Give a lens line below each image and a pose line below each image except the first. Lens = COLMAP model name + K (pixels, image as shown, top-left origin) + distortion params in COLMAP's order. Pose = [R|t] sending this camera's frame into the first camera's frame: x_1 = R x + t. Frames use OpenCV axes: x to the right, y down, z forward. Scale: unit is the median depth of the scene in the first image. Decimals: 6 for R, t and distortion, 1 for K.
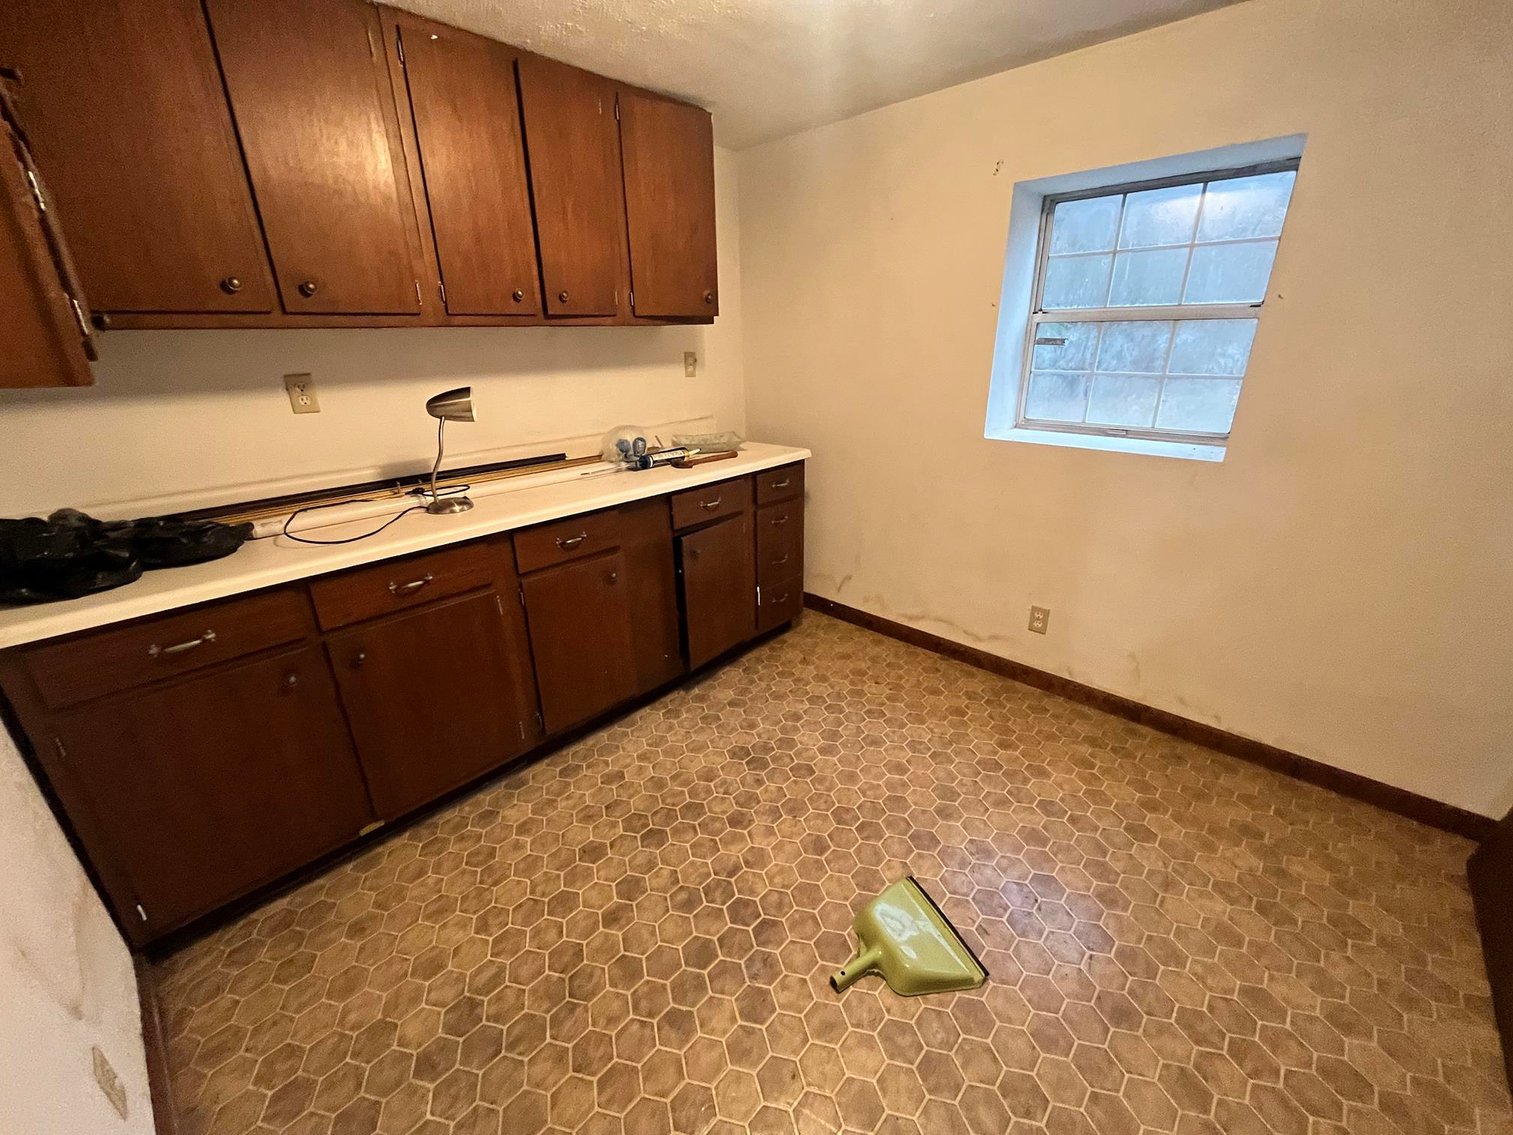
lens RADIAL K [[613.8, 0, 751.1], [0, 613.8, 566.5], [0, 0, 1]] dist [-0.001362, 0.000046]
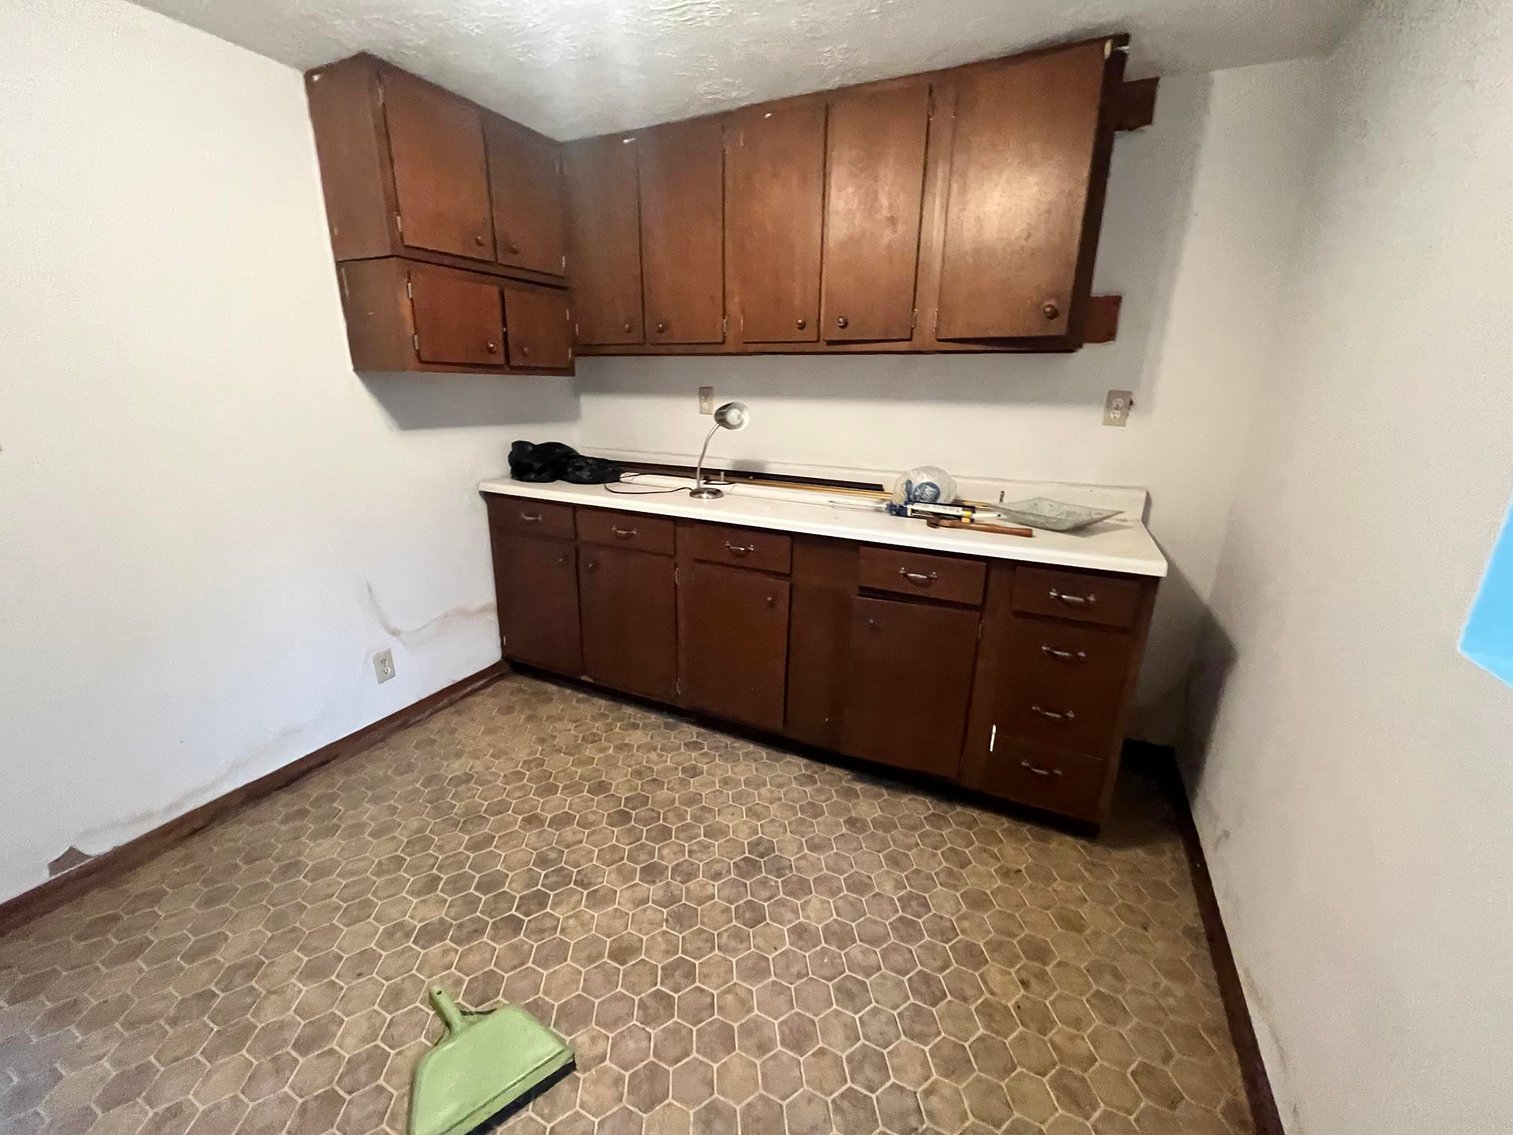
lens RADIAL K [[613.8, 0, 751.0], [0, 613.8, 565.4], [0, 0, 1]] dist [-0.001362, 0.000046]
pose [[0.291904, 0.294970, -0.909827, 0.680305], [-0.356779, 0.916177, 0.182562, -0.214242], [0.887413, 0.271316, 0.372675, 0.623309]]
